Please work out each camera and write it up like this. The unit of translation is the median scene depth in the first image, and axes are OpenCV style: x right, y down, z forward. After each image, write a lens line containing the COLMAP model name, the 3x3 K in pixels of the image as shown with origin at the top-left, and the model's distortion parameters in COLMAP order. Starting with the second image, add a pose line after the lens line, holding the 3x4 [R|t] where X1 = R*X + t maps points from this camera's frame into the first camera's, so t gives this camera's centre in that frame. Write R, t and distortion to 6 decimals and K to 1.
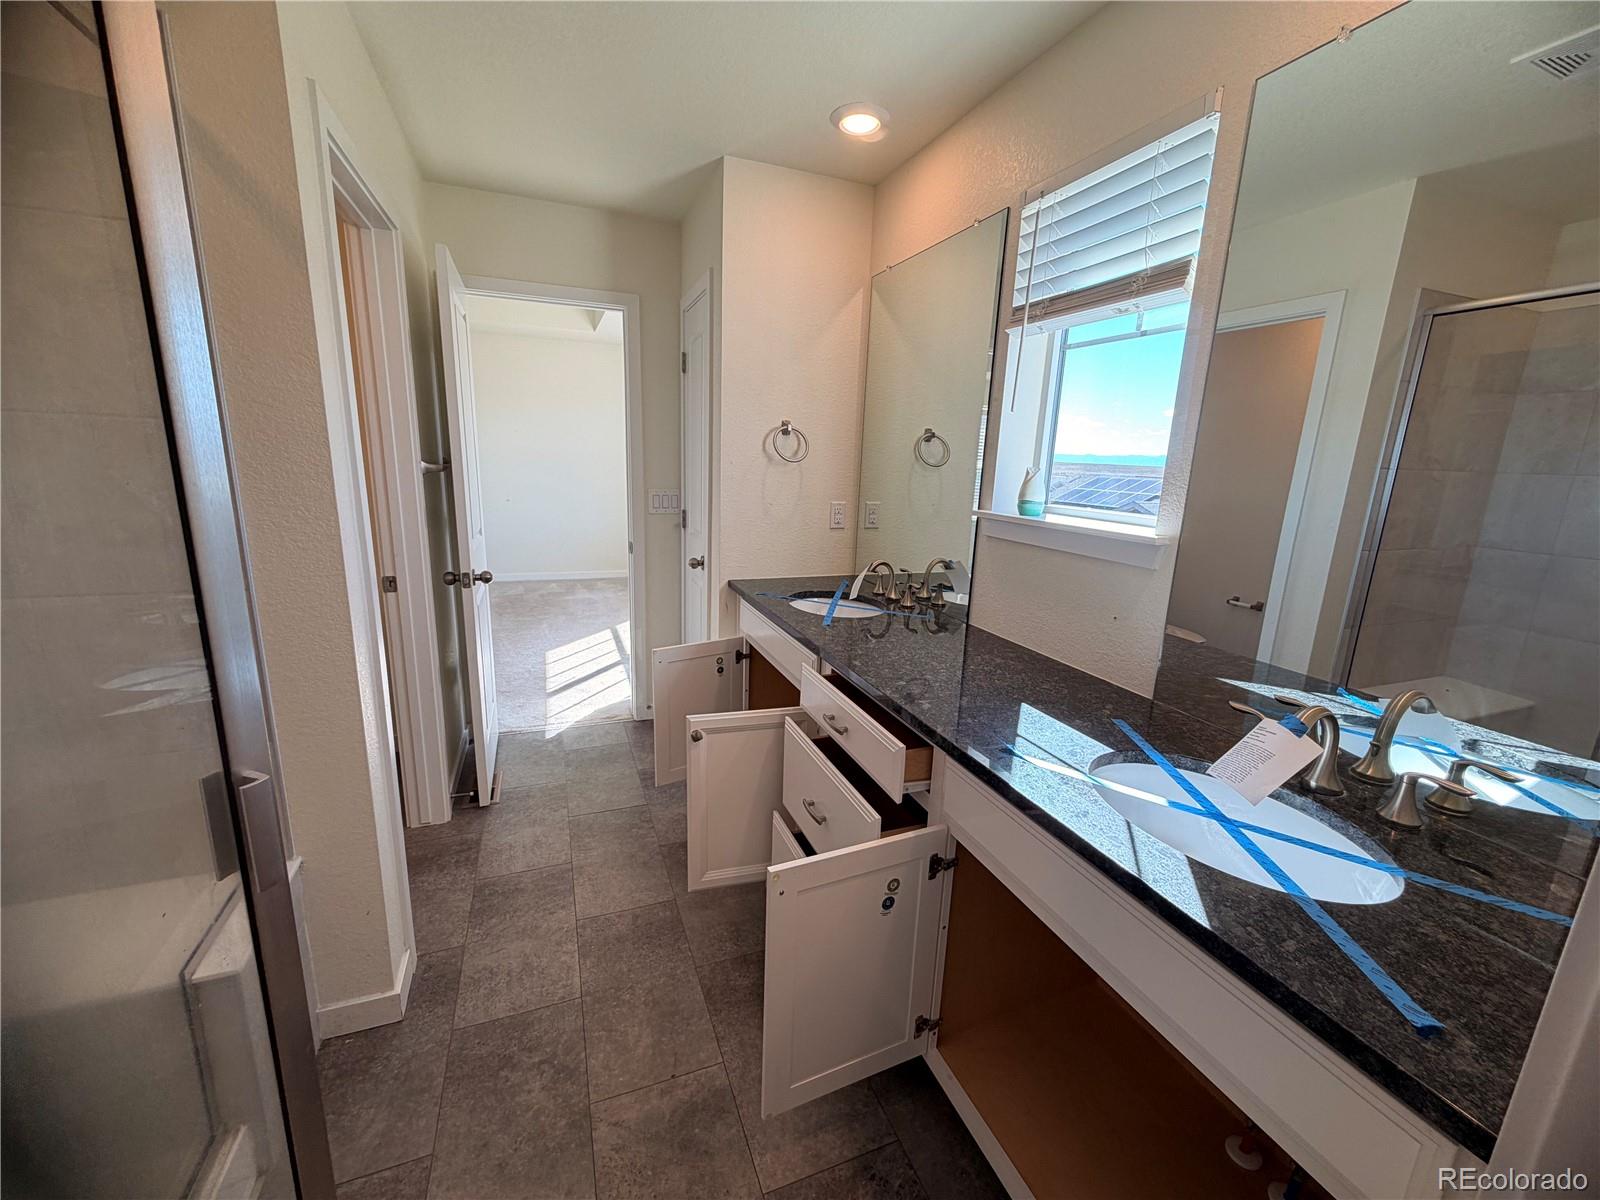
lens RADIAL K [[636.2, 0, 800.0], [0, 636.2, 600.0], [0, 0, 1]] dist [0.000183, -0.000013]
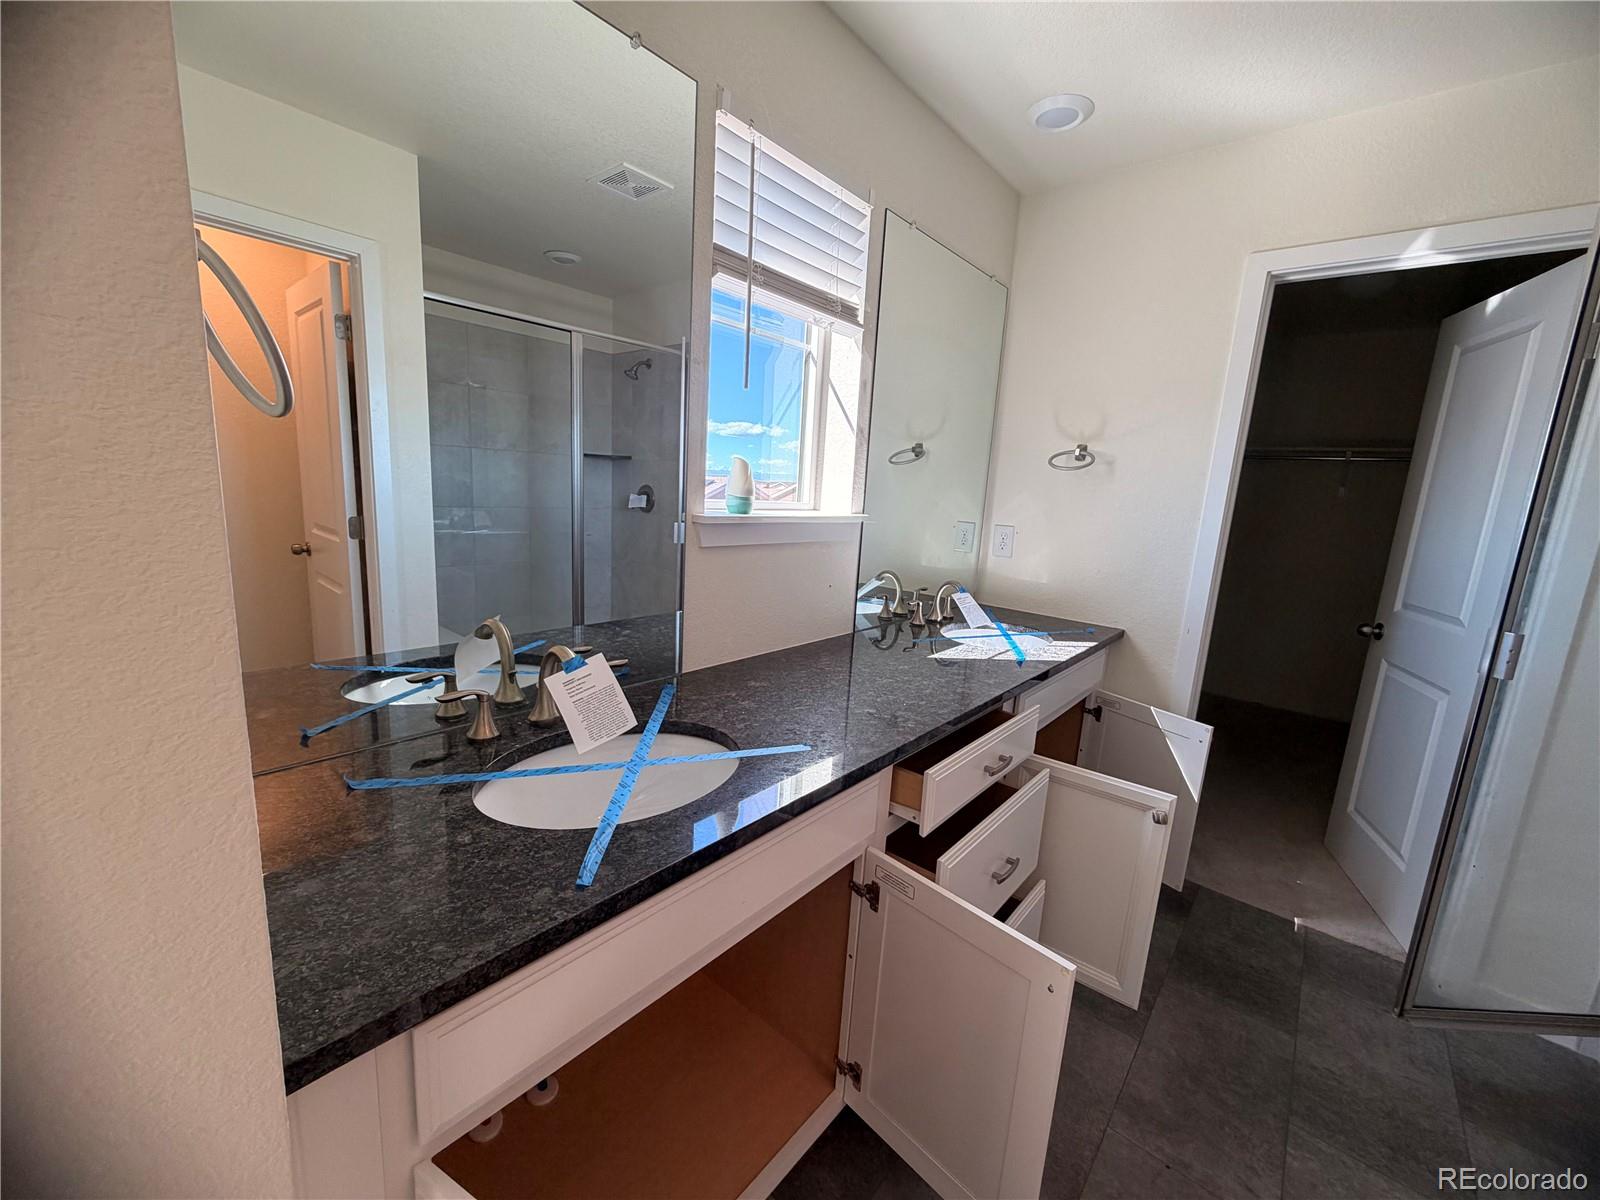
lens RADIAL K [[636.2, 0, 800.0], [0, 636.2, 600.0], [0, 0, 1]] dist [0.000183, -0.000013]
pose [[-0.468658, -0.219107, 0.855776, -0.478408], [0.128747, 0.941466, 0.311554, -0.304208], [-0.873947, 0.256191, -0.413016, 1.425345]]
